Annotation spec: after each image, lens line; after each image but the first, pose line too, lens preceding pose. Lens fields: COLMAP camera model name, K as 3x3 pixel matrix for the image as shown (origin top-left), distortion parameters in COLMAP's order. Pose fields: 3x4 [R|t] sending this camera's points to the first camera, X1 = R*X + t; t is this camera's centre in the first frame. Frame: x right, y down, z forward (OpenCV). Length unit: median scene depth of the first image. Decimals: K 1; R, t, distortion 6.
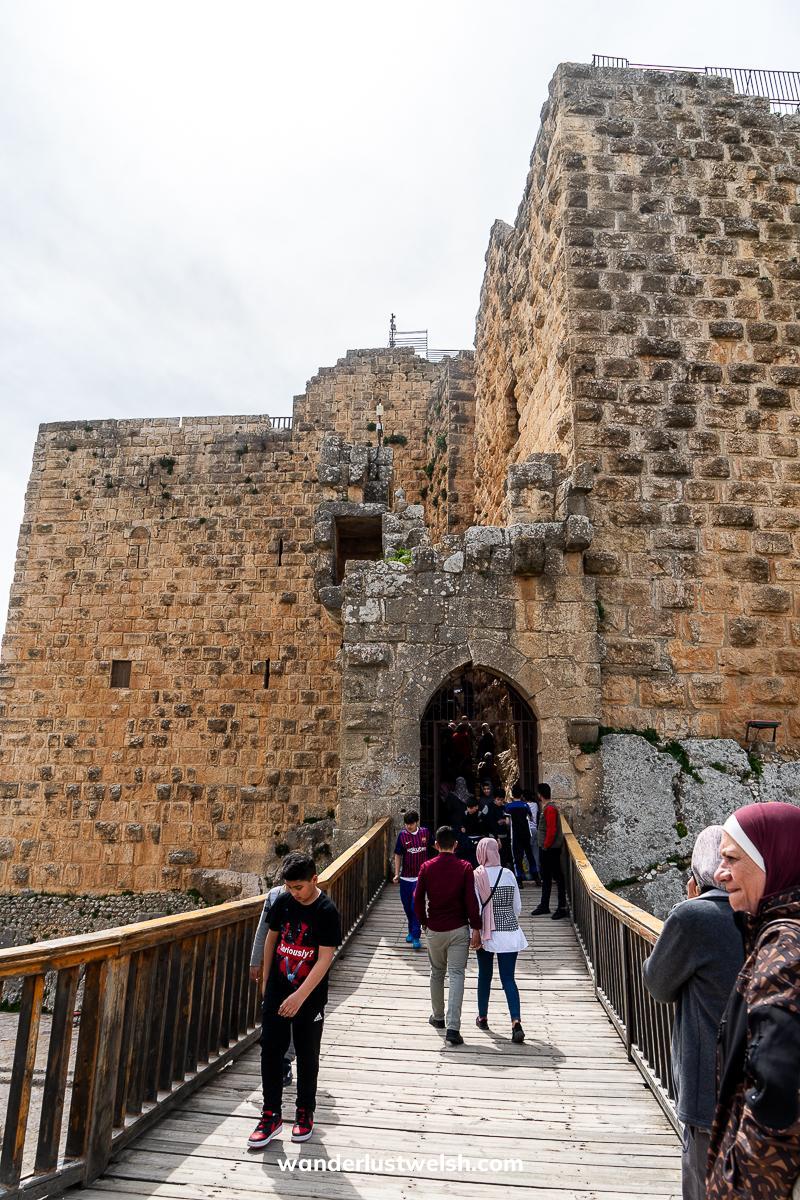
lens RADIAL K [[797.3, 0, 397.4], [0, 797.3, 601.6], [0, 0, 1]] dist [-0.018957, 0.005716]
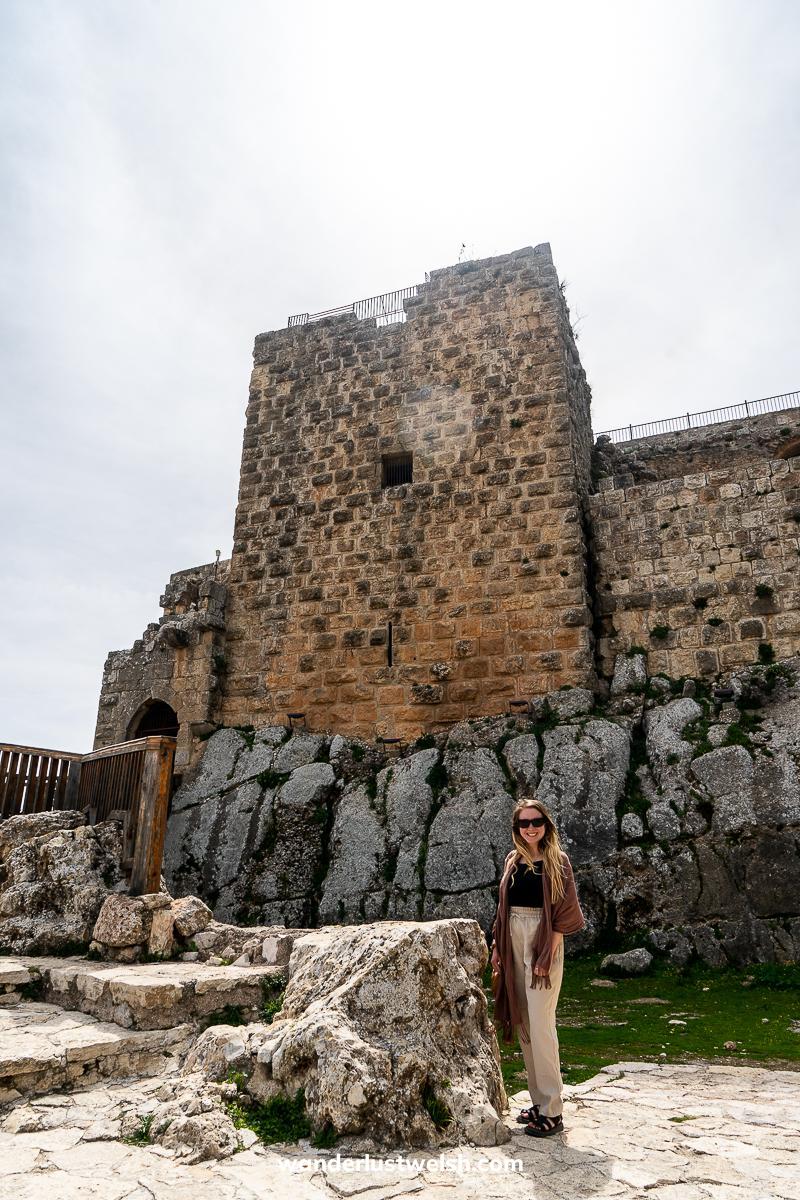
lens RADIAL K [[797.3, 0, 397.4], [0, 797.3, 601.6], [0, 0, 1]] dist [-0.018957, 0.005716]
pose [[0.919347, -0.153816, -0.362136, 1.086326], [0.116376, 0.985539, -0.123161, 0.122783], [0.375843, 0.071084, 0.923953, -0.430927]]
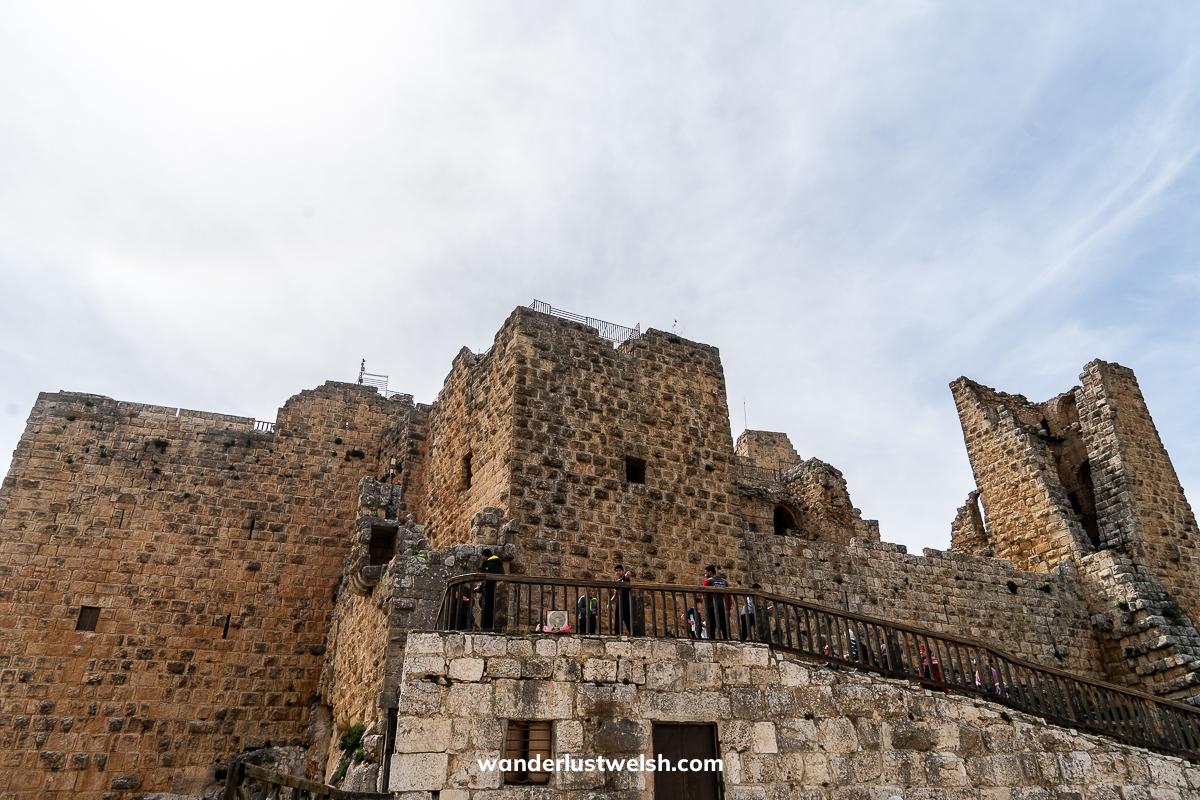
lens RADIAL K [[797.3, 0, 600.0], [0, 797.3, 400.0], [0, 0, 1]] dist [-0.018957, 0.005716]
pose [[0.908608, 0.170720, 0.381163, -0.355027], [-0.077549, 0.965732, -0.247685, 0.023281], [-0.410387, 0.195490, 0.890711, -0.873573]]
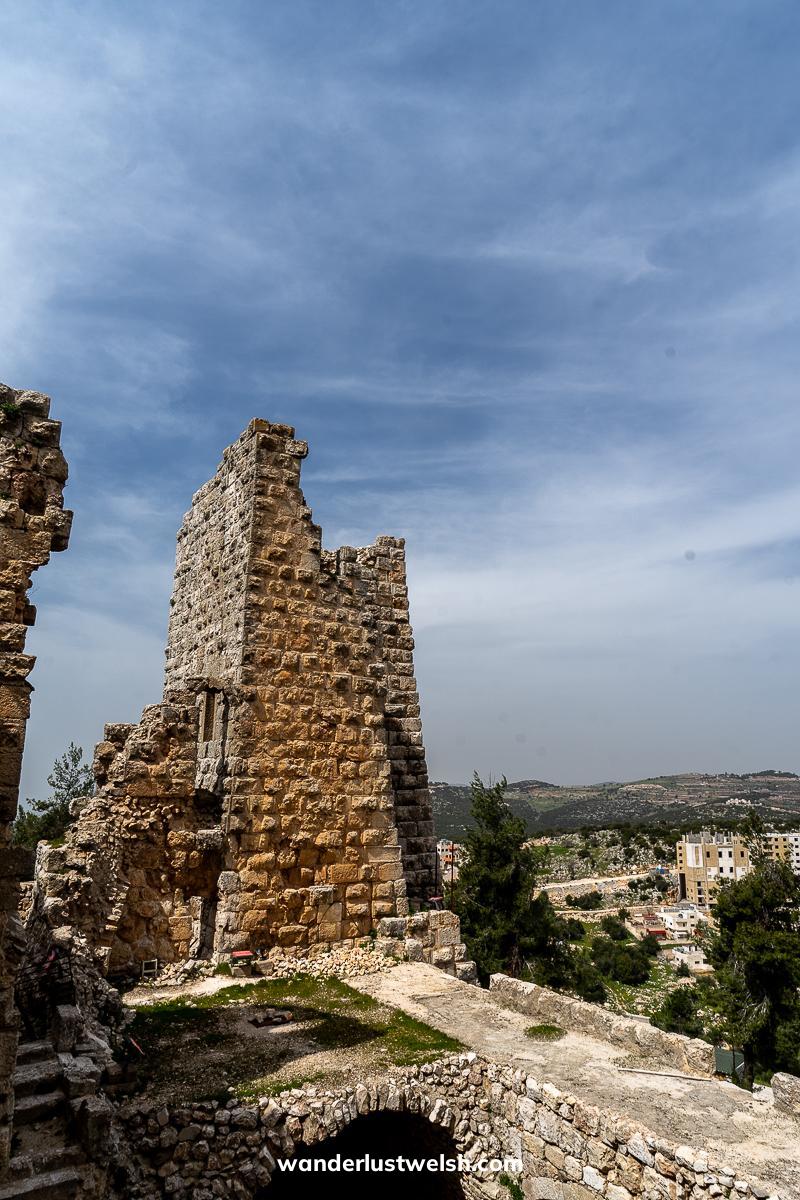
lens RADIAL K [[797.3, 0, 397.4], [0, 797.3, 601.6], [0, 0, 1]] dist [-0.018957, 0.005716]
pose [[-0.548639, 0.157739, 0.821044, 1.065491], [-0.236554, 0.912625, -0.333403, -0.295694], [-0.801896, -0.377139, -0.463388, 1.940570]]
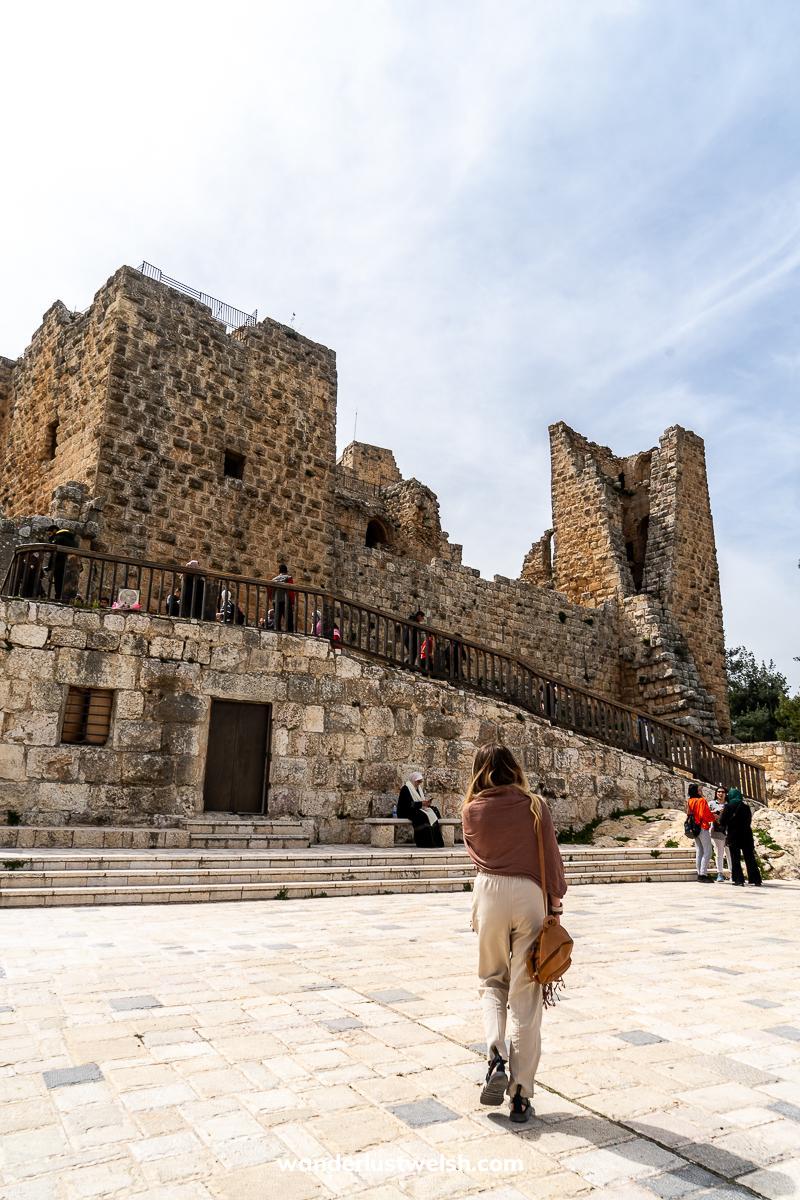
lens RADIAL K [[797.3, 0, 397.4], [0, 797.3, 601.6], [0, 0, 1]] dist [-0.018957, 0.005716]
pose [[0.763886, 0.159023, 0.625452, -0.349811], [-0.173852, 0.984044, -0.037865, 0.028599], [-0.621493, -0.079811, 0.779343, -0.905951]]
